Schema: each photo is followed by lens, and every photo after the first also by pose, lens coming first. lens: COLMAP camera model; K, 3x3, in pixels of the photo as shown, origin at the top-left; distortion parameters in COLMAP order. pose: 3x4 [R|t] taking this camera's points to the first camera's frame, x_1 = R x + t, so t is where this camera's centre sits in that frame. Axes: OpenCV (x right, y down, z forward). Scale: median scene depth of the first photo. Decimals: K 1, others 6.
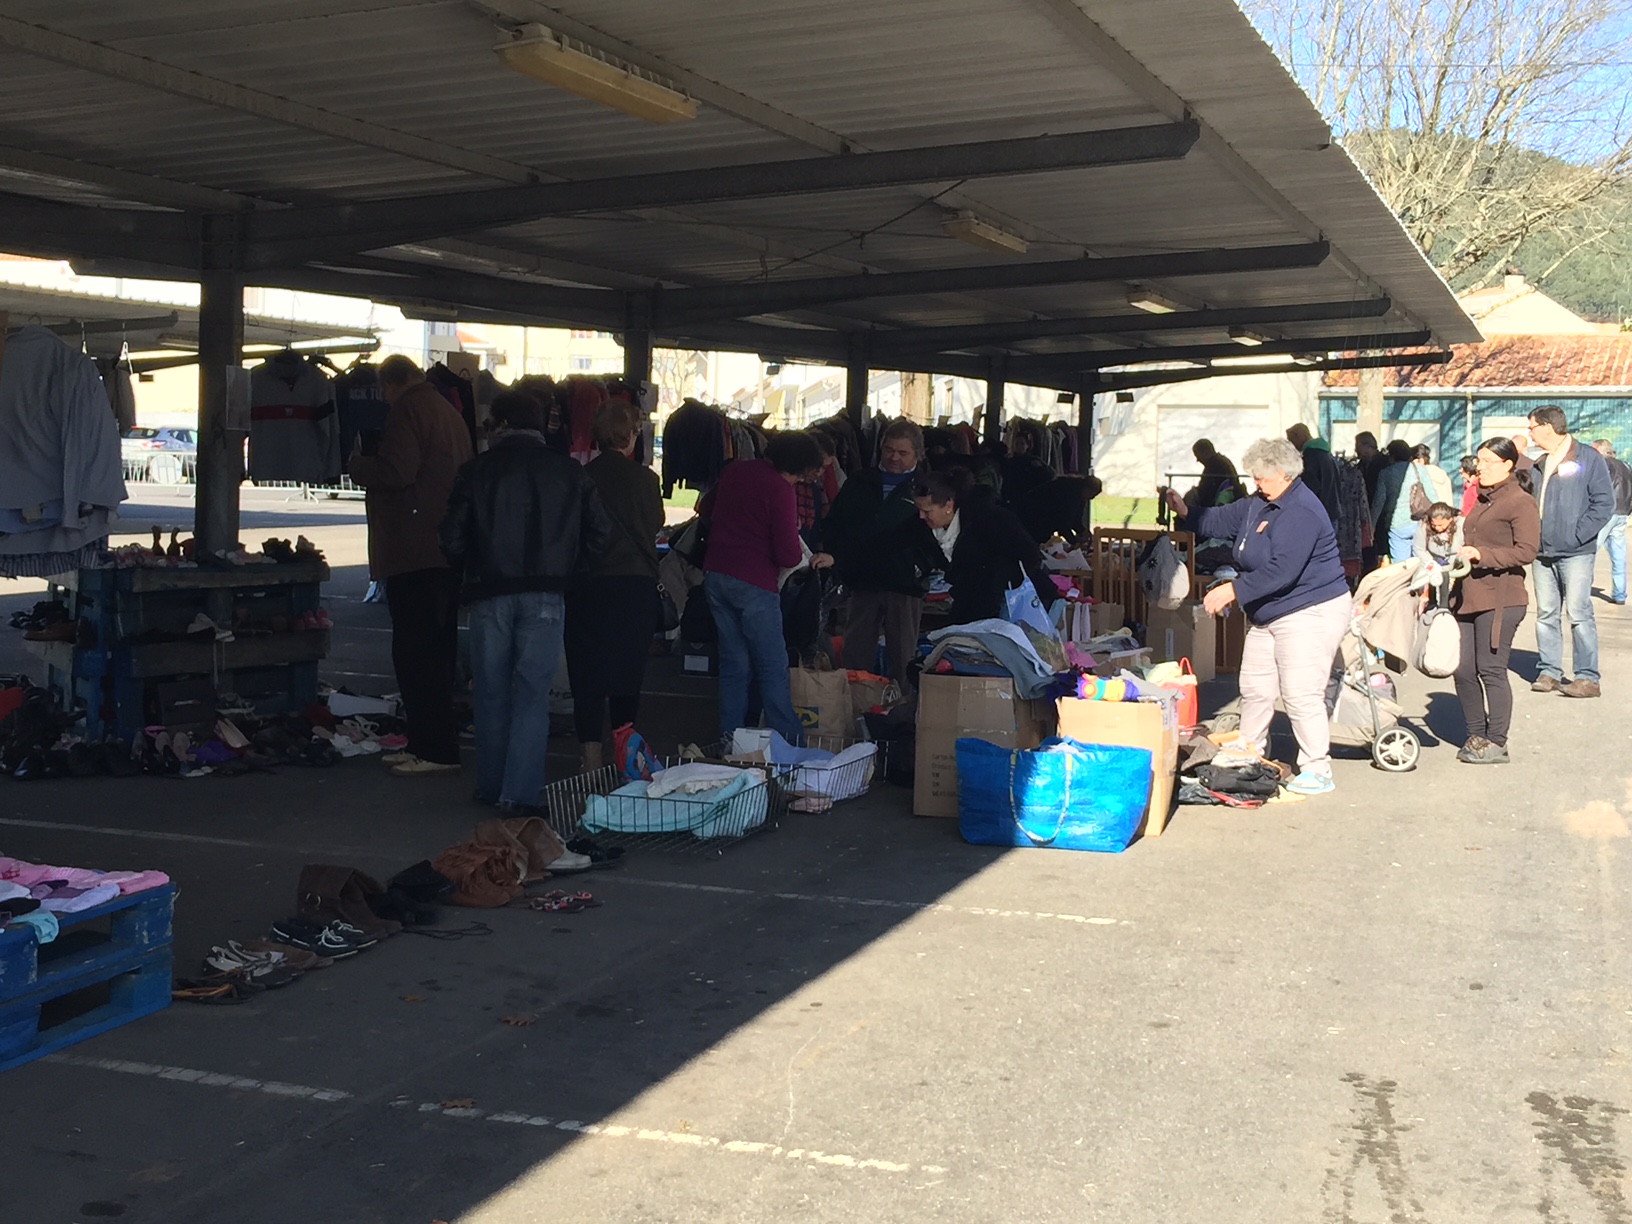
lens RADIAL K [[2243.5, 0, 816.0], [0, 2243.5, 612.0], [0, 0, 1]] dist [0.059289, -0.002211]
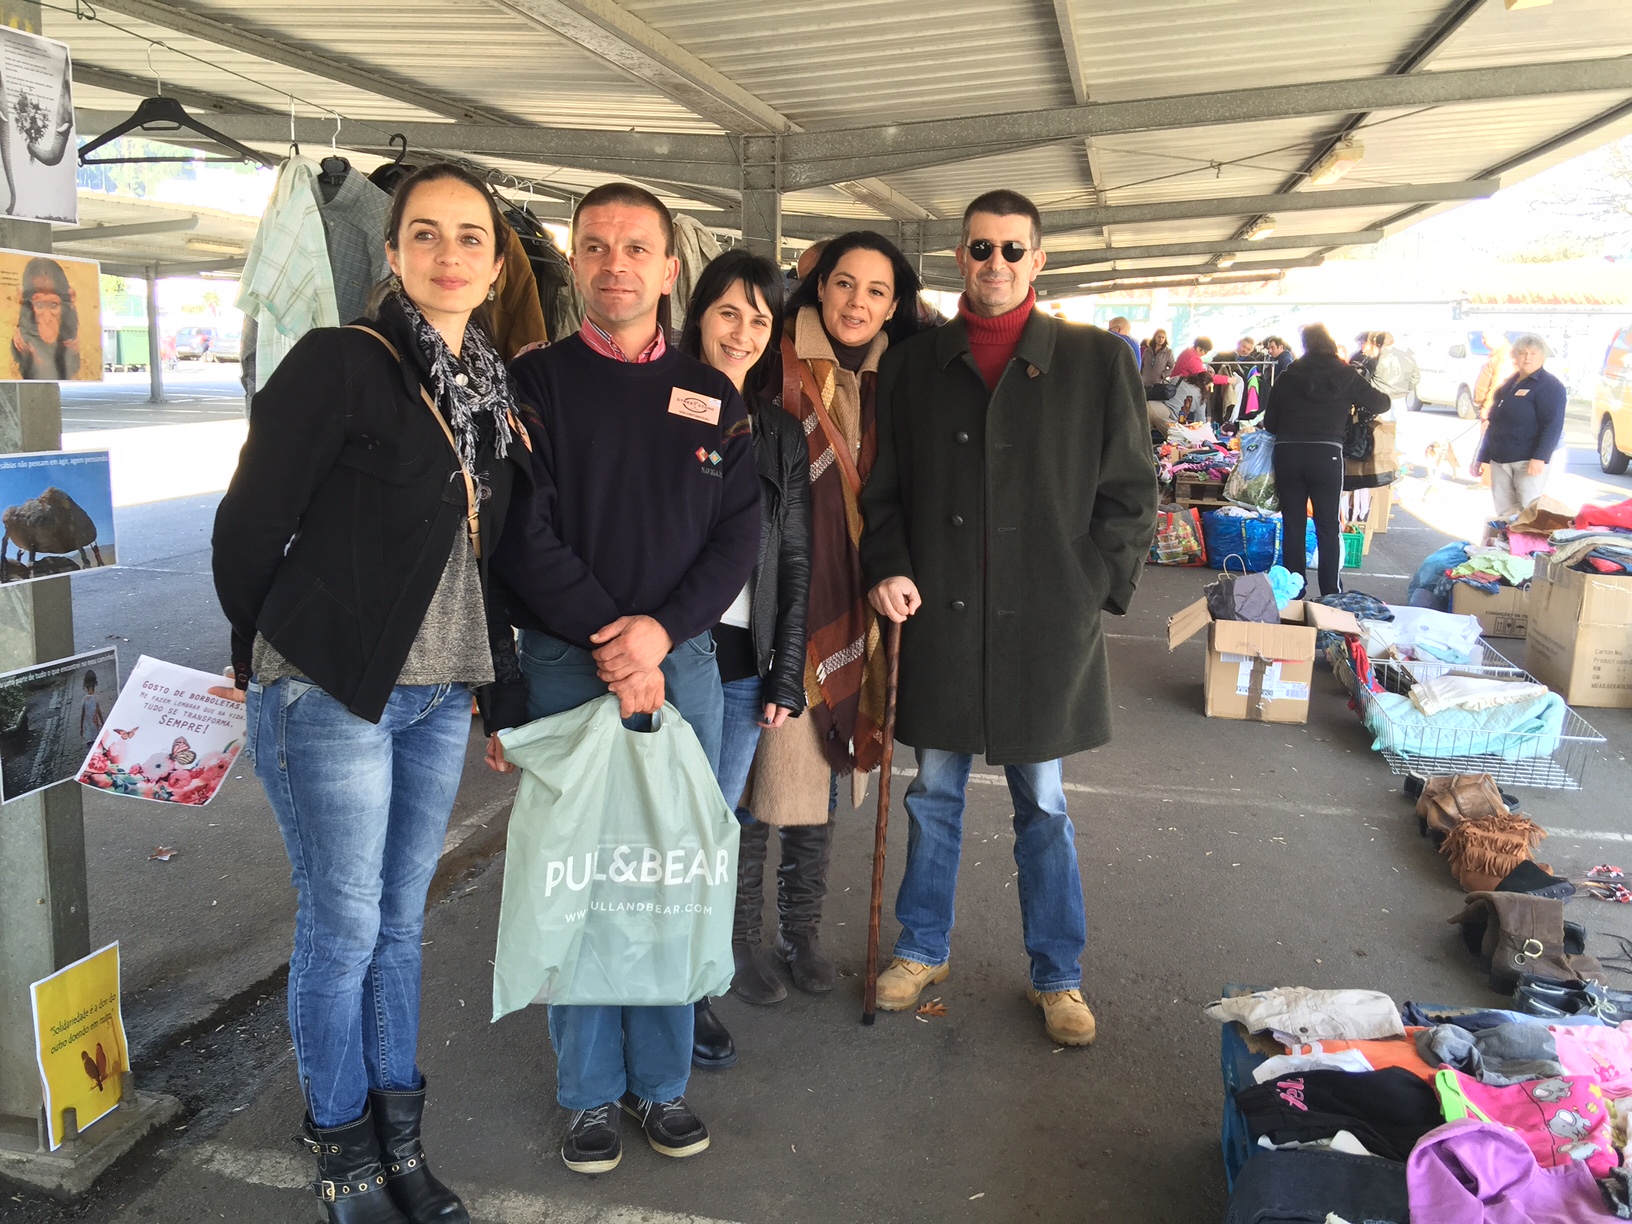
lens RADIAL K [[1358.5, 0, 819.2], [0, 1358.5, 619.6], [0, 0, 1]] dist [0.060150, -0.107827]
pose [[0.994791, -0.027957, 0.098026, -0.255504], [0.014993, 0.991325, 0.130573, -0.027499], [-0.100826, -0.128423, 0.986581, 0.272275]]
